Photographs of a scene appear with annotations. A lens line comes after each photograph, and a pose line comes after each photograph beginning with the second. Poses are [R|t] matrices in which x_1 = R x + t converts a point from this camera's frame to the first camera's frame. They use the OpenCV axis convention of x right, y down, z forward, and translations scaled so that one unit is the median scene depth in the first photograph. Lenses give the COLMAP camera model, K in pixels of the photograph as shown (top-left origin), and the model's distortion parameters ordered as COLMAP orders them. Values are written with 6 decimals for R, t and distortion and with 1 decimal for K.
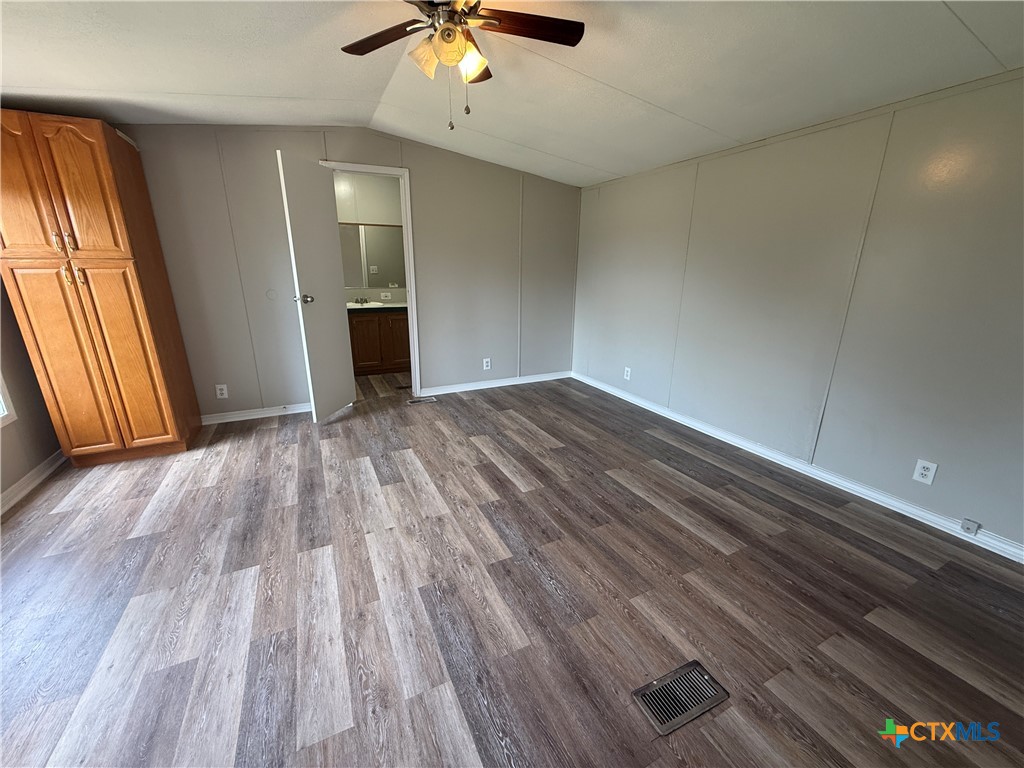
lens RADIAL K [[408.4, 0, 509.3], [0, 408.4, 383.0], [0, 0, 1]] dist [0.000323, 0.000124]
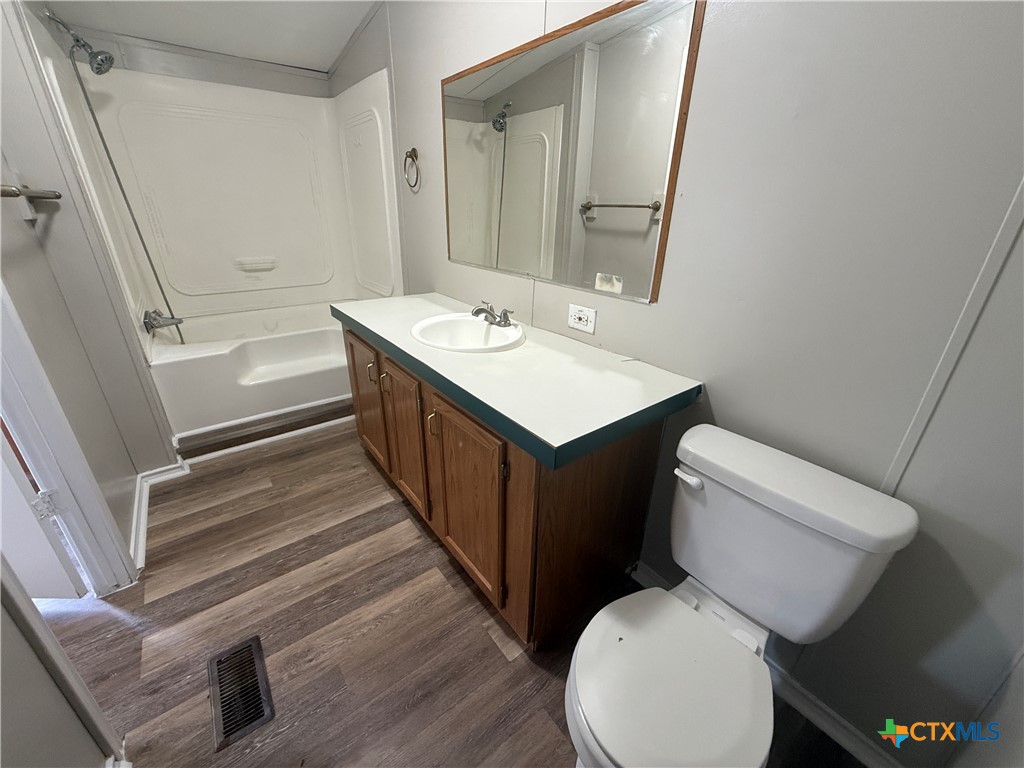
lens RADIAL K [[408.4, 0, 509.3], [0, 408.4, 383.0], [0, 0, 1]] dist [0.000323, 0.000124]
pose [[0.196660, 0.388979, -0.900011, -0.046097], [-0.285979, 0.900779, 0.326822, -0.250133], [0.937838, 0.193111, 0.288387, 0.886988]]
